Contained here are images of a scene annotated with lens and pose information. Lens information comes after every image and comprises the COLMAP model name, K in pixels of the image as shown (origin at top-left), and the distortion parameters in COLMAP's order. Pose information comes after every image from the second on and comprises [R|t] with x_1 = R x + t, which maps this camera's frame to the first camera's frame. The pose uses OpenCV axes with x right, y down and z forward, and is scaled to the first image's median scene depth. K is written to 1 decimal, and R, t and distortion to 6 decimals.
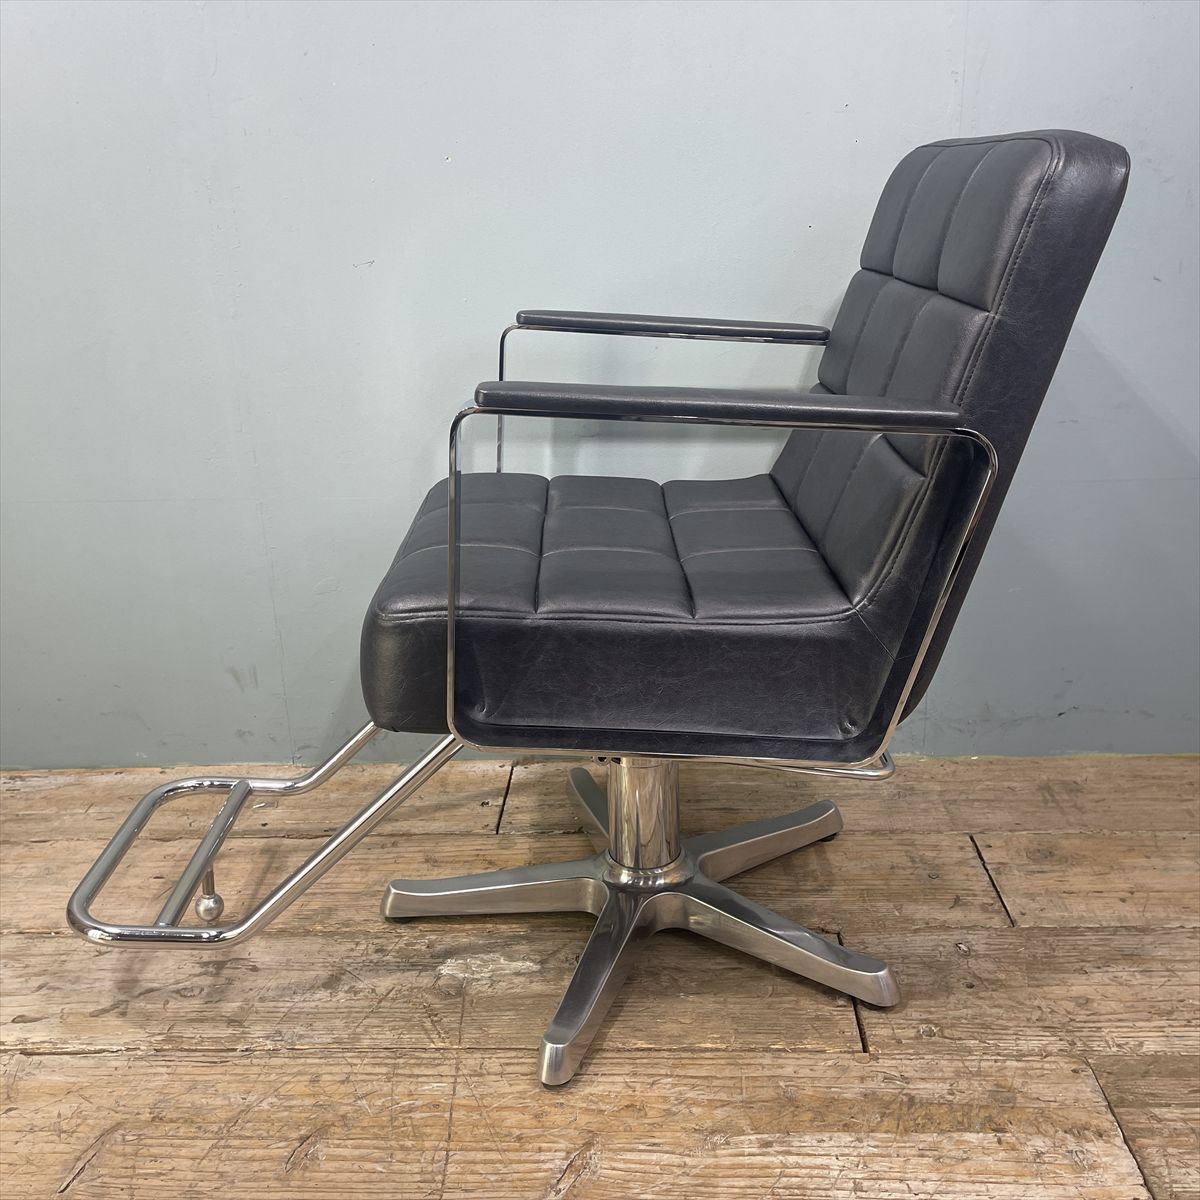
lens RADIAL K [[1211.5, 0, 595.1], [0, 1211.5, 611.8], [0, 0, 1]] dist [0.028085, 0.000000]
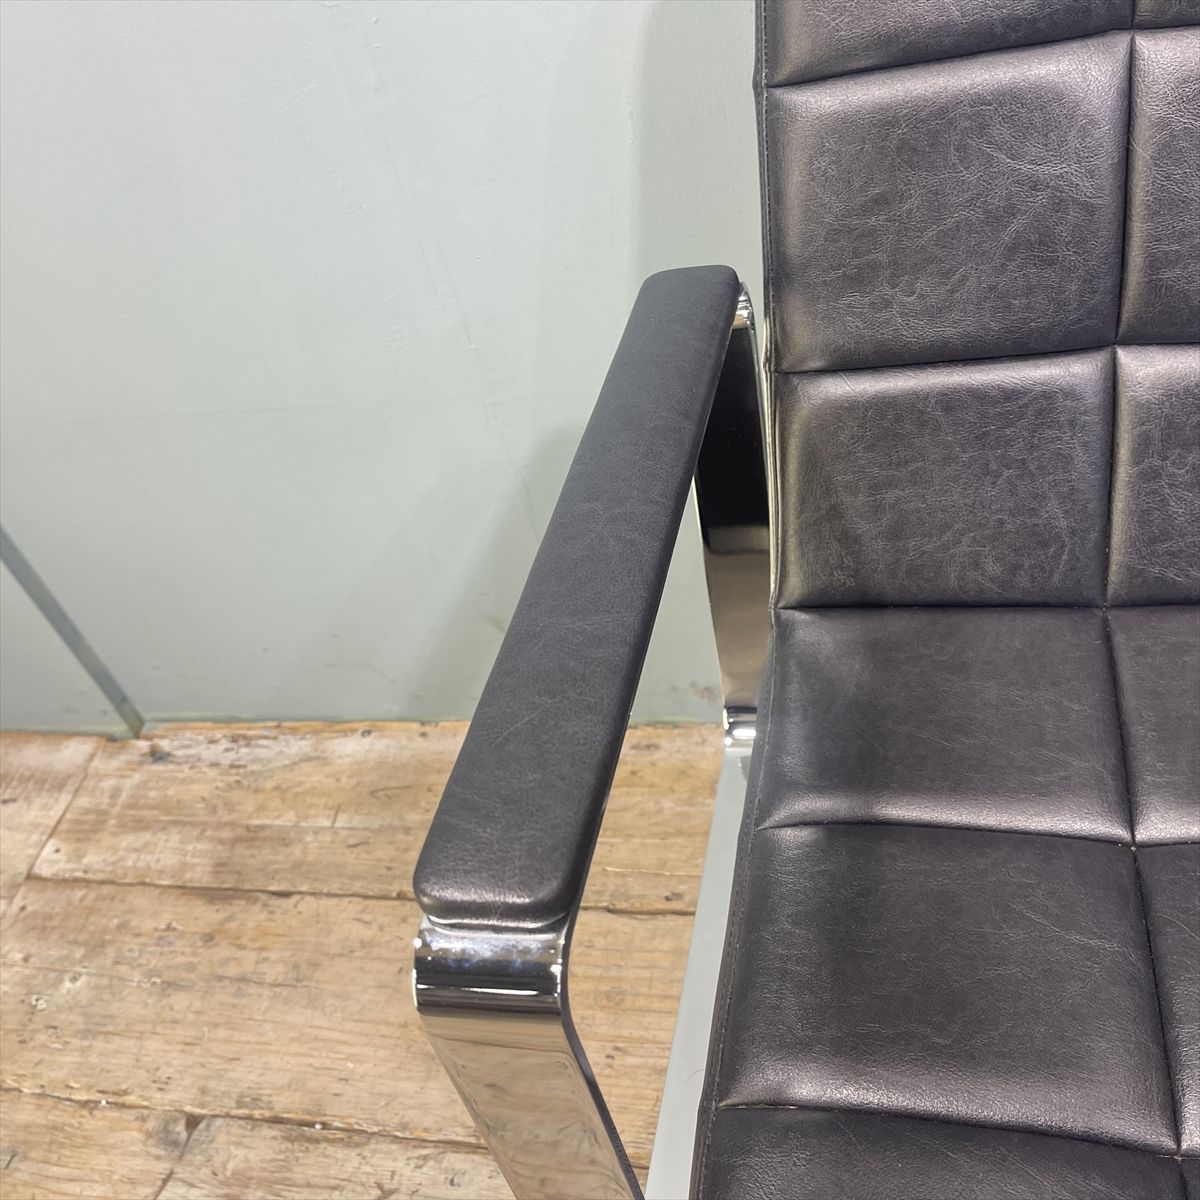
lens RADIAL K [[1211.5, 0, 591.0], [0, 1211.5, 596.2], [0, 0, 1]] dist [0.028085, 0.000000]
pose [[0.971705, -0.028988, -0.234414, -0.126490], [0.130878, 0.892236, 0.432188, -0.319652], [0.196624, -0.450639, 0.870783, 0.604271]]
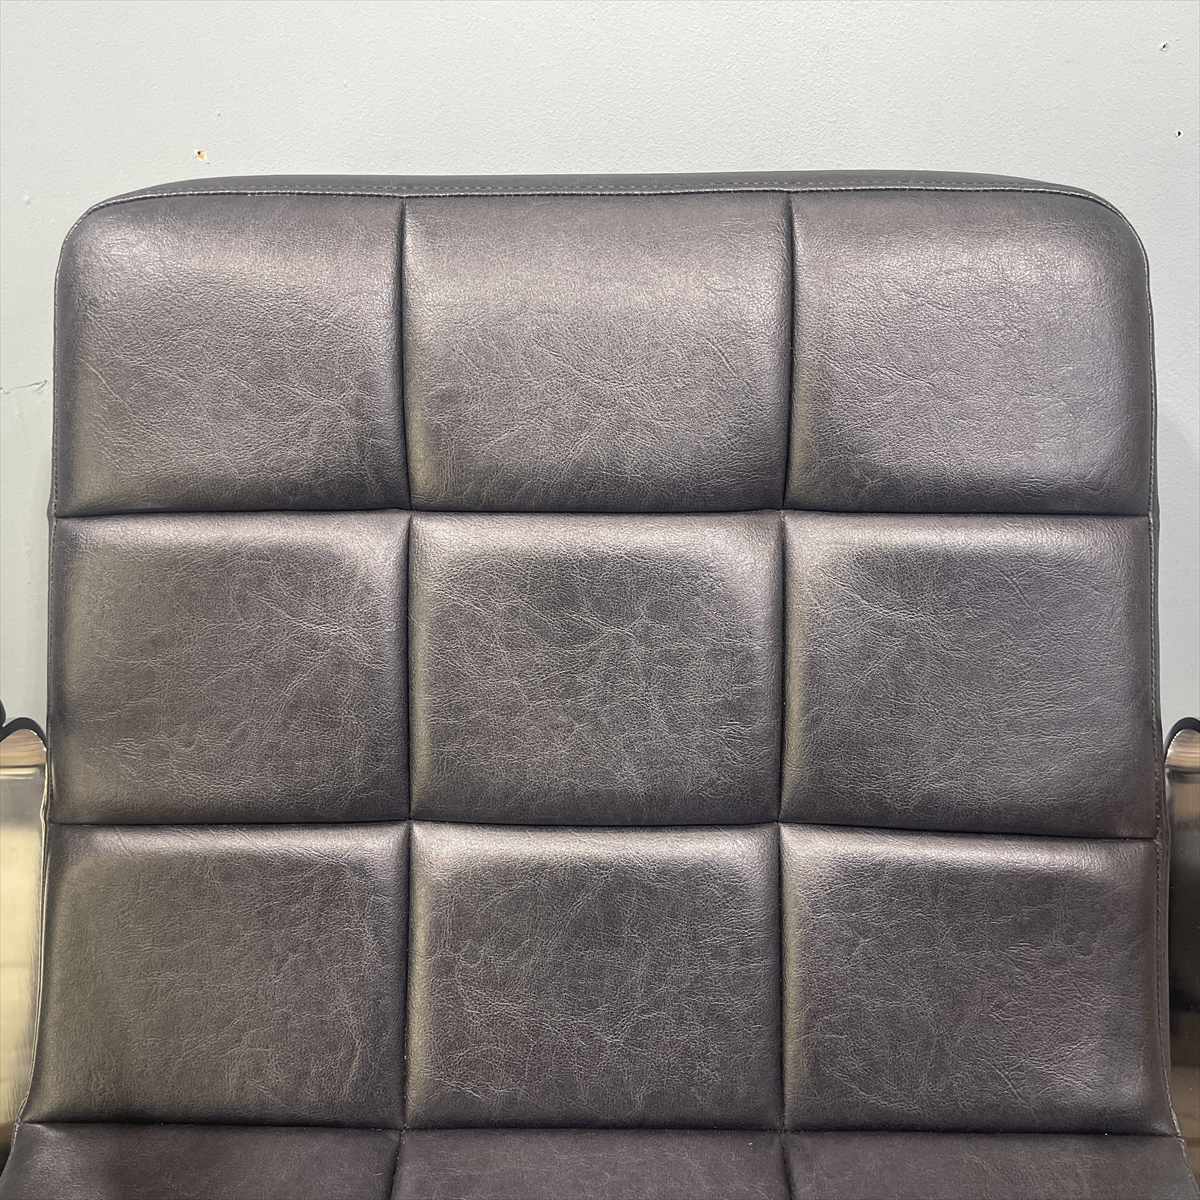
lens RADIAL K [[1211.5, 0, 599.3], [0, 1211.5, 602.8], [0, 0, 1]] dist [0.028085, 0.000000]
pose [[0.999646, 0.008916, 0.025063, 0.008482], [-0.010416, 0.998121, 0.060384, -0.284004], [-0.024477, -0.060624, 0.997861, 0.660866]]
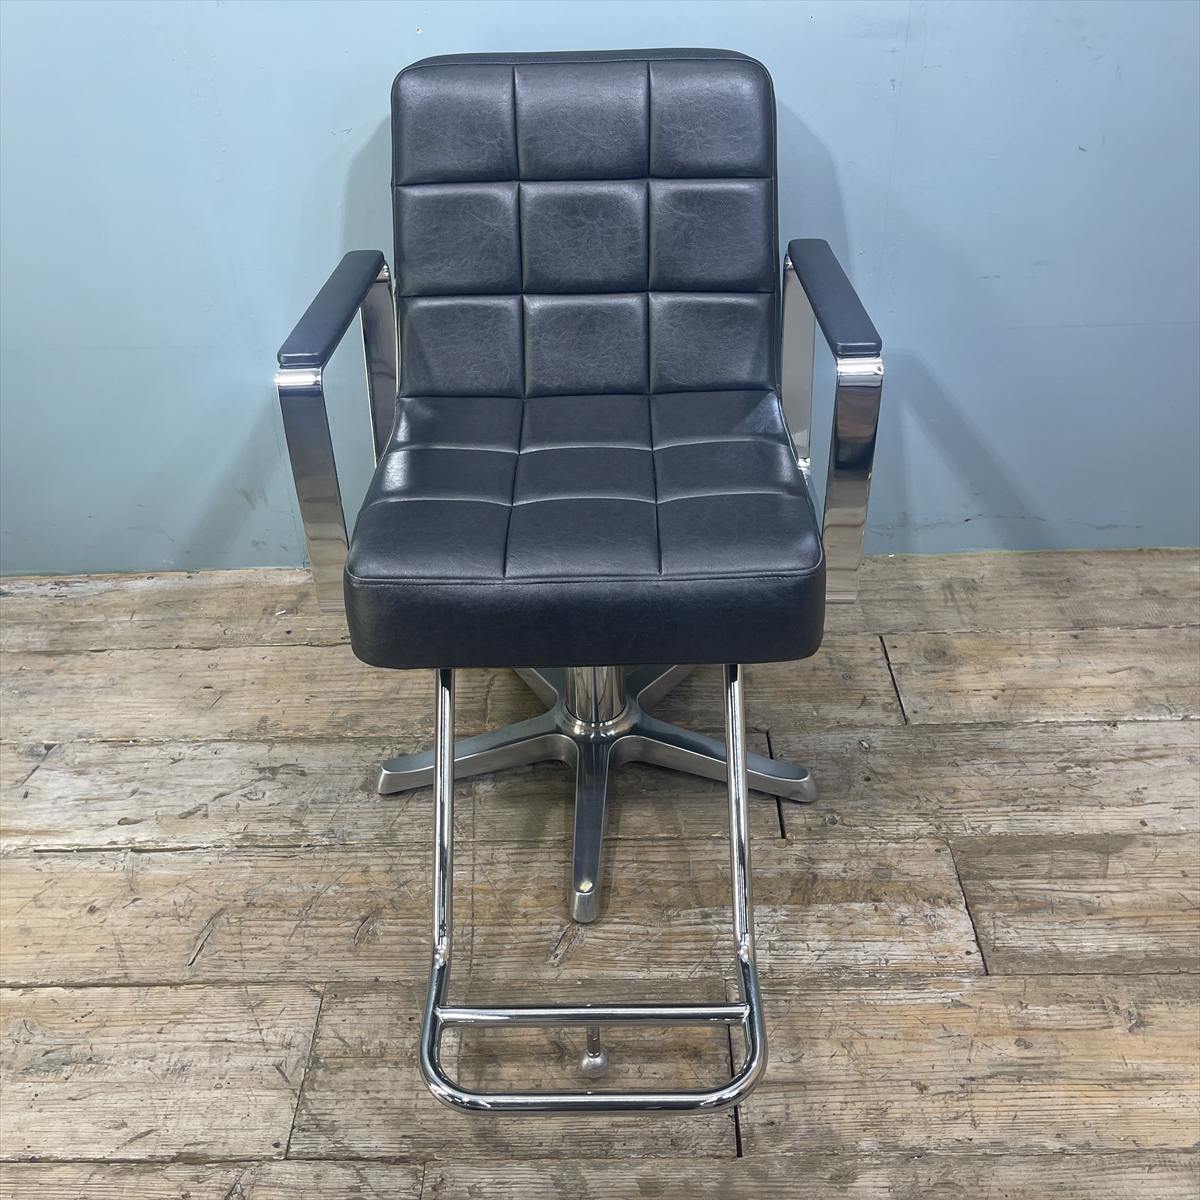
lens RADIAL K [[1211.5, 0, 593.0], [0, 1211.5, 592.4], [0, 0, 1]] dist [0.028085, 0.000000]
pose [[0.999187, -0.020616, 0.034653, -0.021880], [0.009749, 0.957432, 0.288493, -0.247877], [-0.039126, -0.287921, 0.956855, -0.156494]]
